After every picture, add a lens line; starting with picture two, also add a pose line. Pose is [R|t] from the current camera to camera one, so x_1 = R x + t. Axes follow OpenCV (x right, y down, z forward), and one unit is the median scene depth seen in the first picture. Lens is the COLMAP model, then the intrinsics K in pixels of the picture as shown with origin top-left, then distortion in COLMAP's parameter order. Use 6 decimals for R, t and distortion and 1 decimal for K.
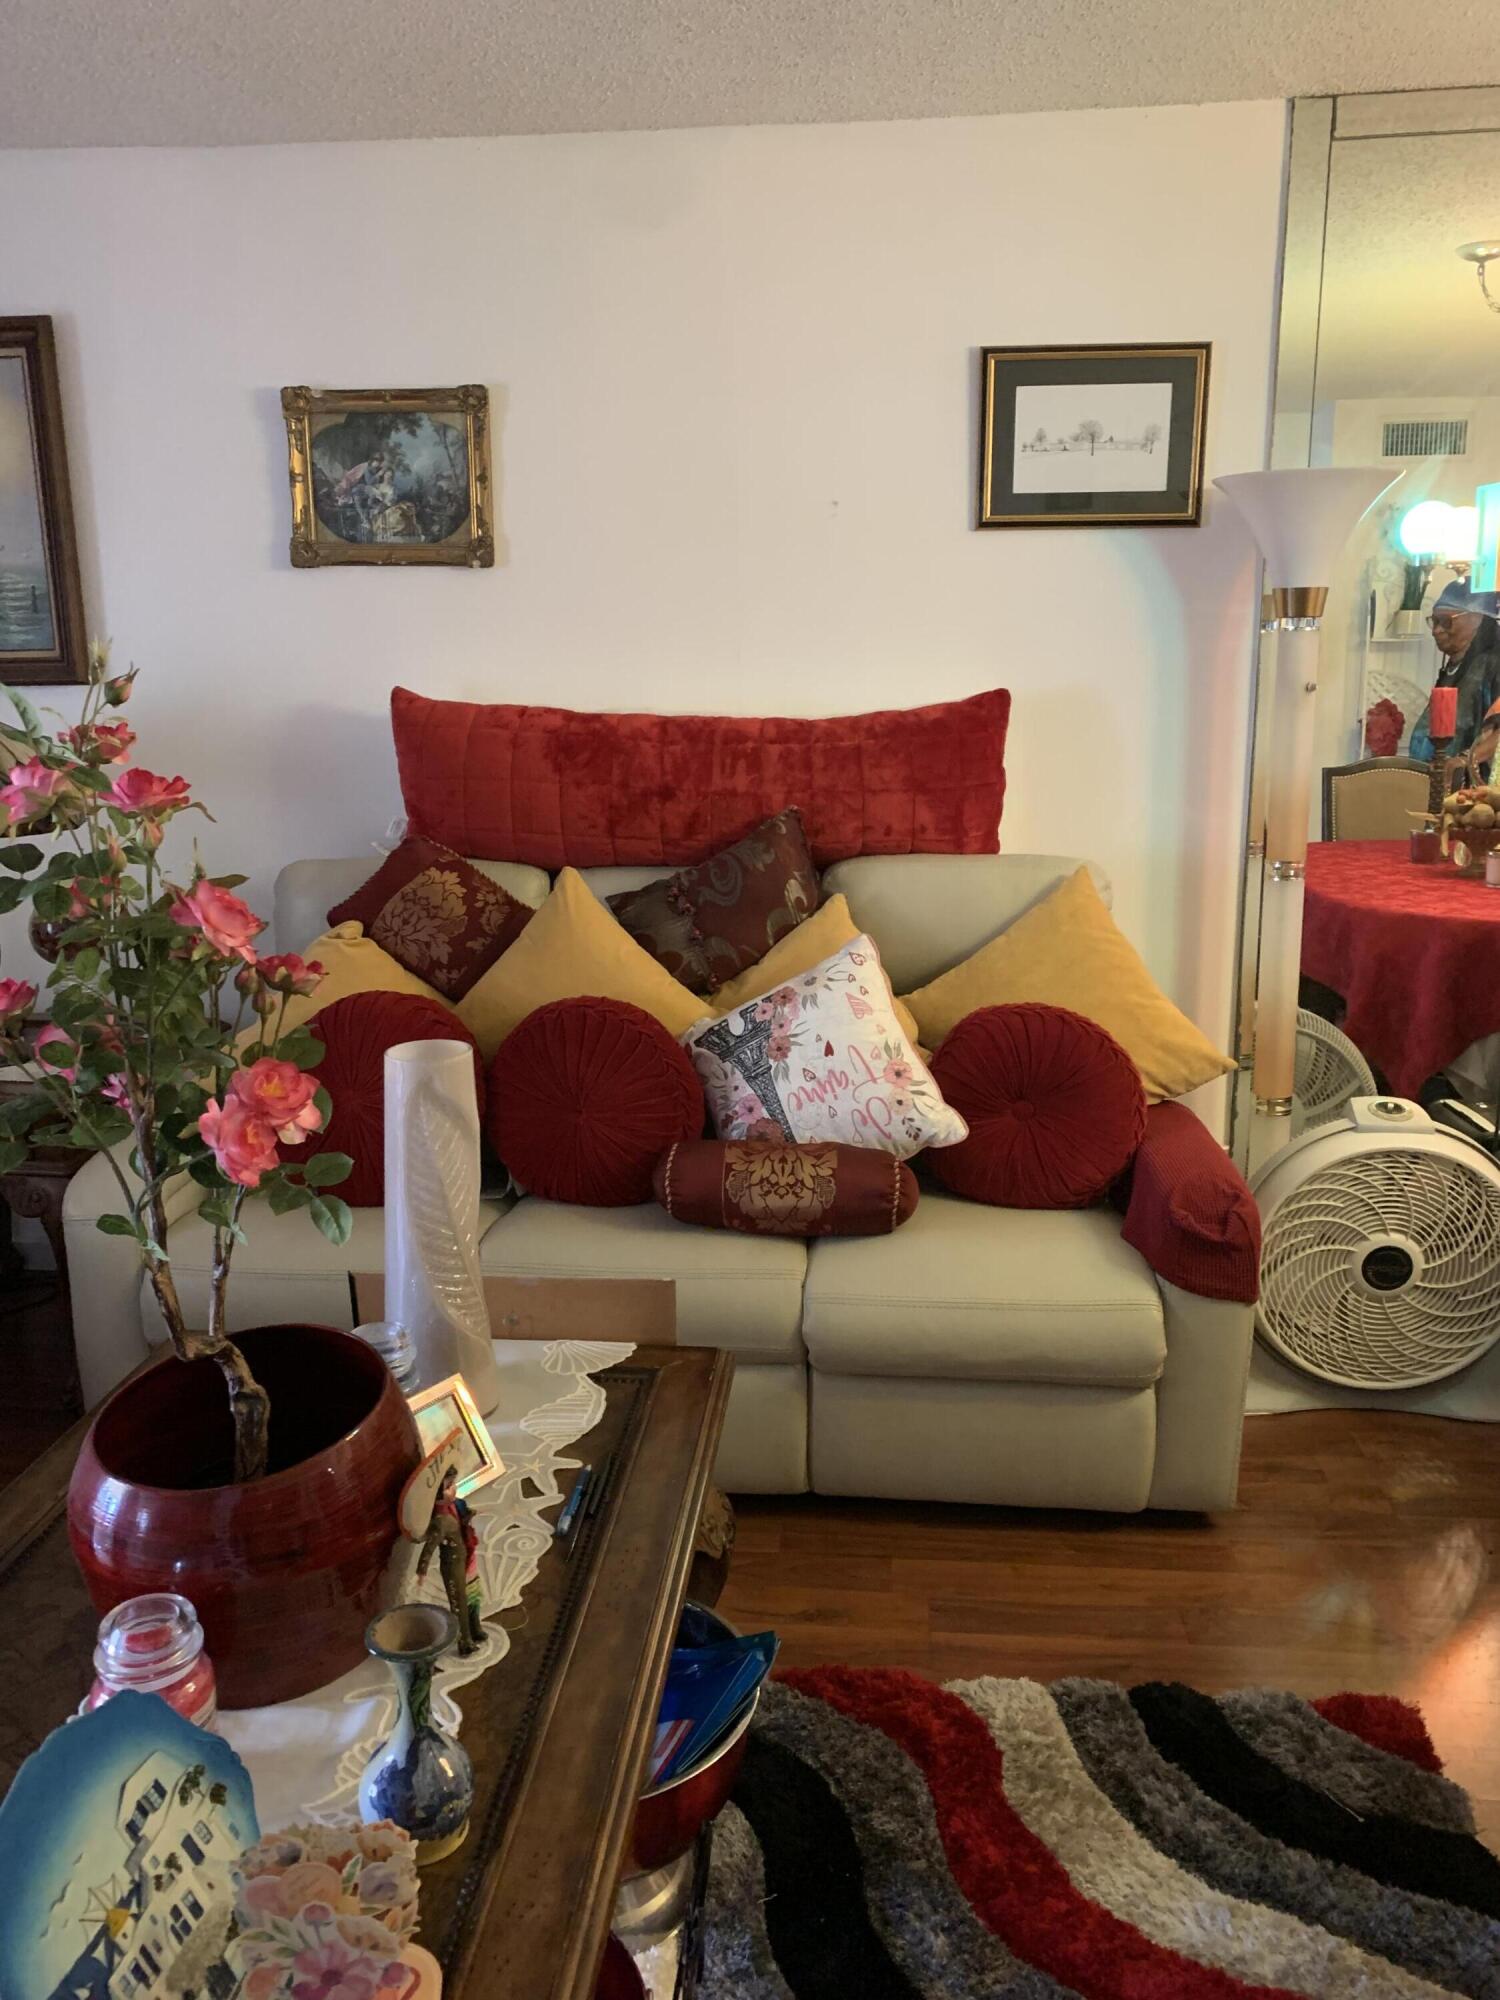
lens RADIAL K [[1507.9, 0, 743.5], [0, 1507.9, 966.2], [0, 0, 1]] dist [0.095610, -0.113357]
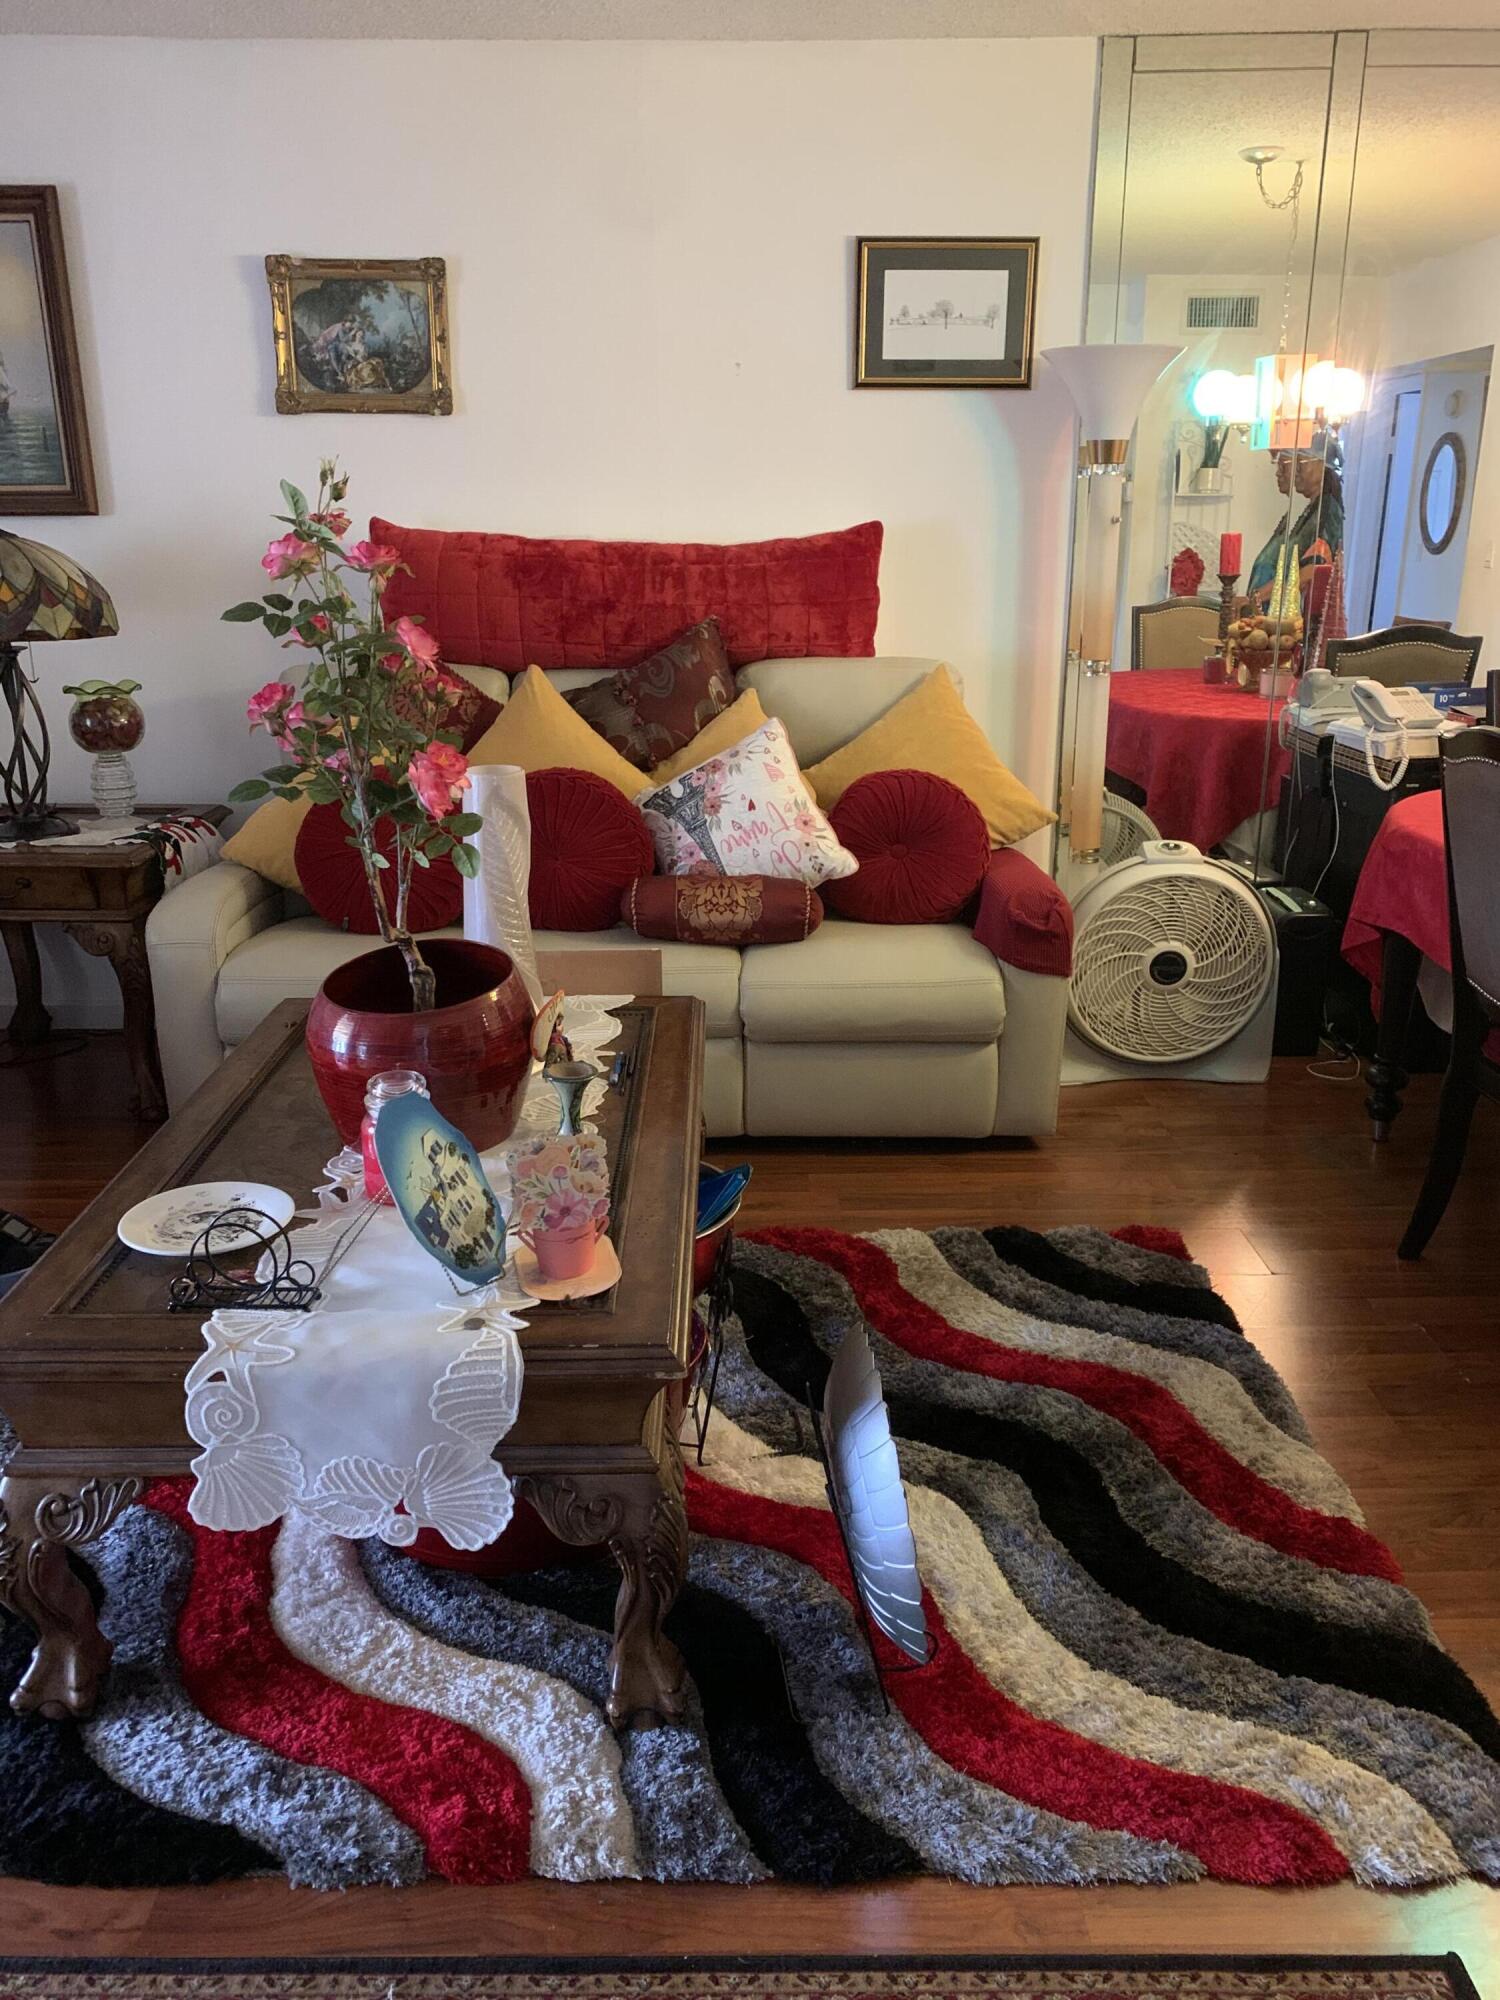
lens RADIAL K [[1521.5, 0, 740.6], [0, 1521.5, 950.3], [0, 0, 1]] dist [0.045818, -0.008403]
pose [[0.994368, -0.024723, 0.103056, -0.081051], [0.017029, 0.997047, 0.074882, 0.074435], [-0.104603, -0.072706, 0.991853, -0.262545]]
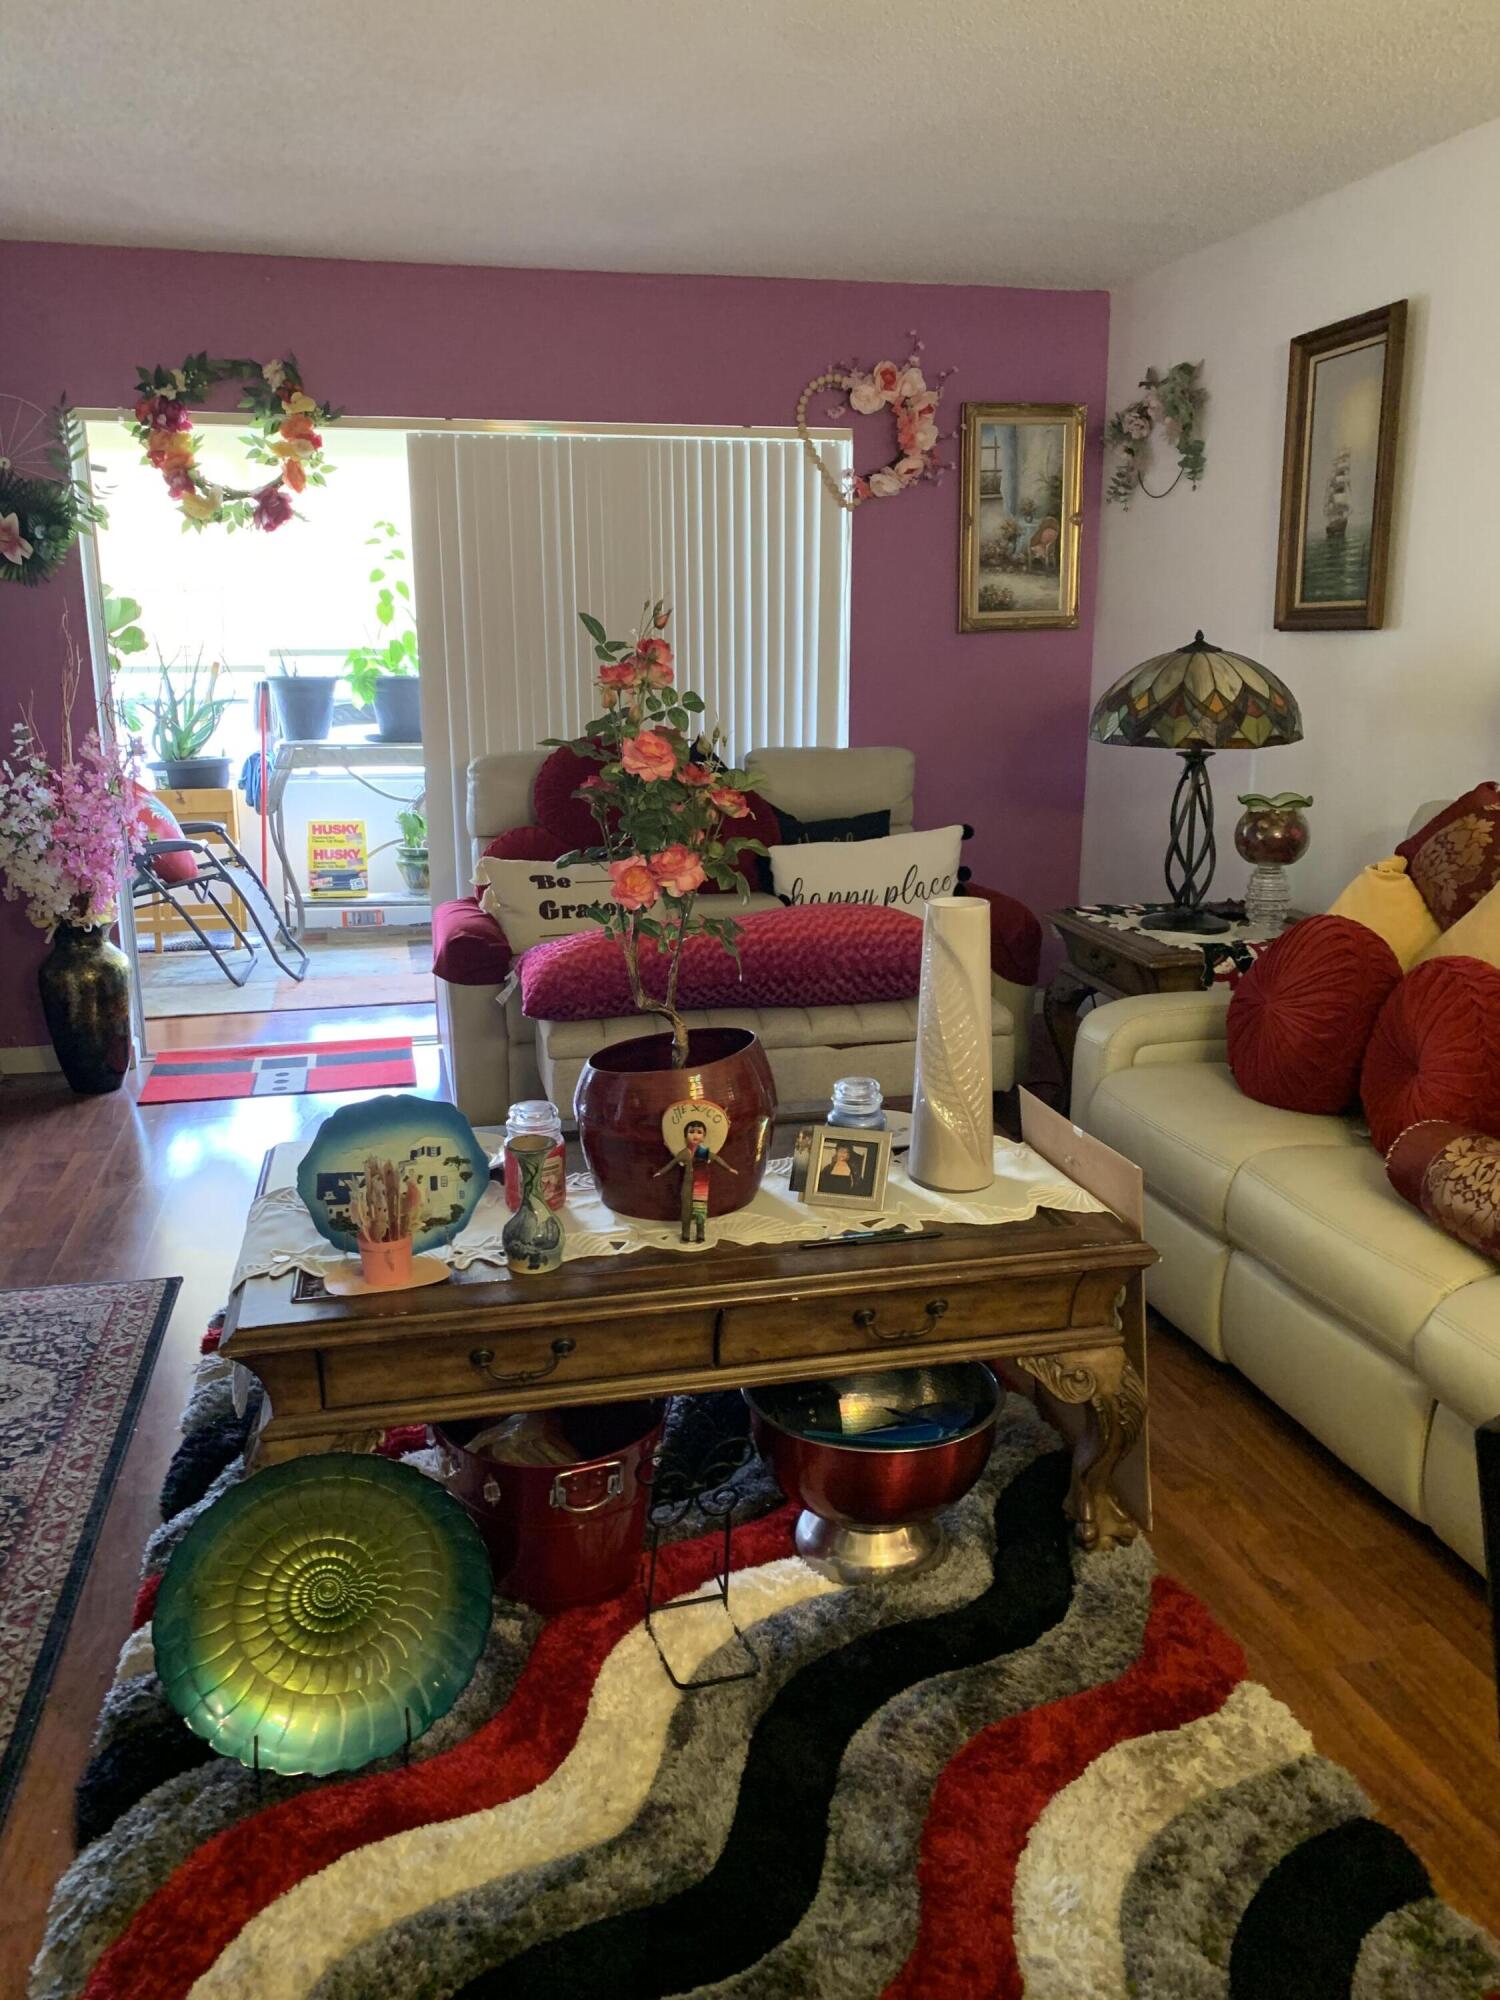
lens RADIAL K [[1507.9, 0, 743.5], [0, 1507.9, 966.2], [0, 0, 1]] dist [0.095610, -0.113357]
pose [[0.321155, 0.204175, -0.924755, 0.602232], [-0.180136, 0.971825, 0.152009, -0.036273], [0.929737, 0.117763, 0.348885, 0.239128]]
